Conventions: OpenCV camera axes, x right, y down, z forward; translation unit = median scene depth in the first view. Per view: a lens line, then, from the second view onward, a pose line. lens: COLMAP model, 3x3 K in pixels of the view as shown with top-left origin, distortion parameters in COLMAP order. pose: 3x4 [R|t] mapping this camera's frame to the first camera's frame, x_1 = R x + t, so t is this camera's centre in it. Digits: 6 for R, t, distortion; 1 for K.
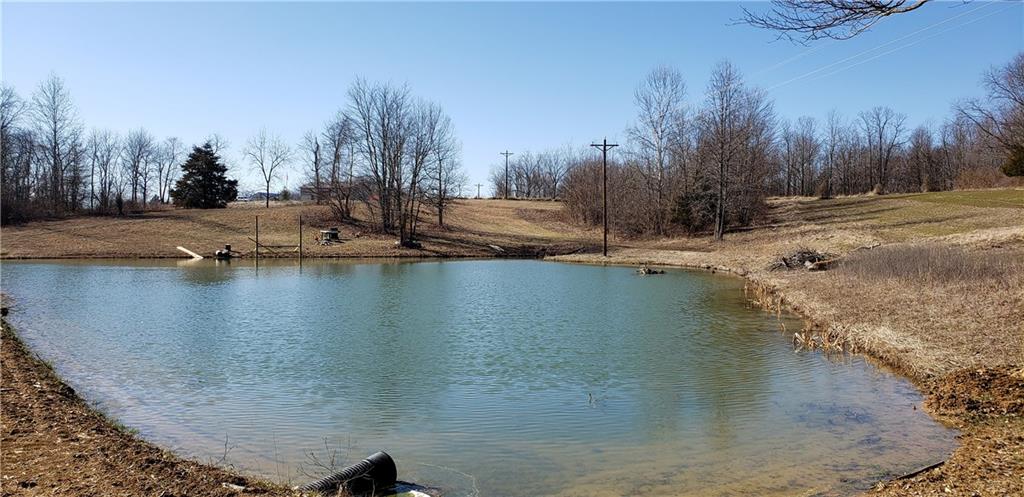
lens RADIAL K [[767.5, 0, 514.1], [0, 767.5, 254.8], [0, 0, 1]] dist [0.056939, -0.076607]
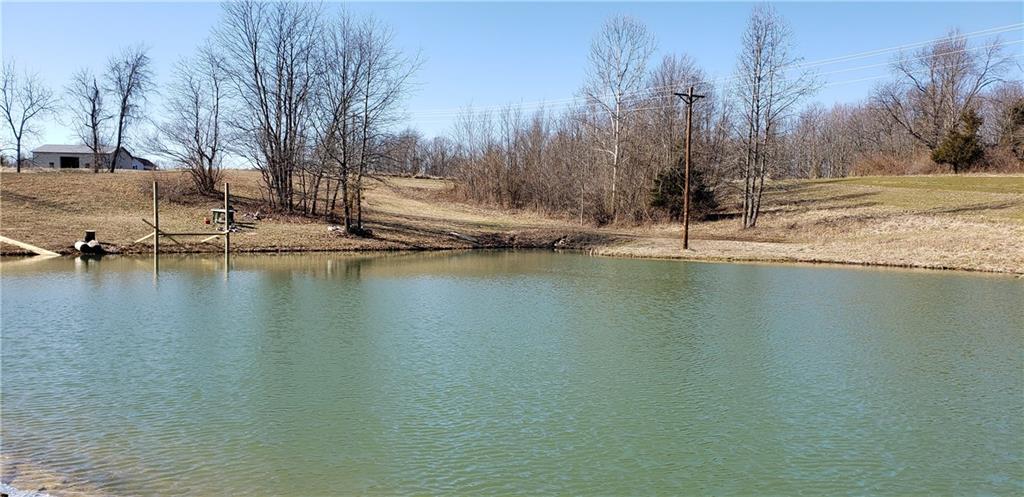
lens RADIAL K [[767.5, 0, 513.5], [0, 767.5, 253.7], [0, 0, 1]] dist [0.056939, -0.076607]
pose [[0.932107, -0.007593, 0.362102, -0.239479], [0.001543, 0.999854, 0.016994, -0.004758], [-0.362178, -0.015282, 0.931983, 0.297441]]
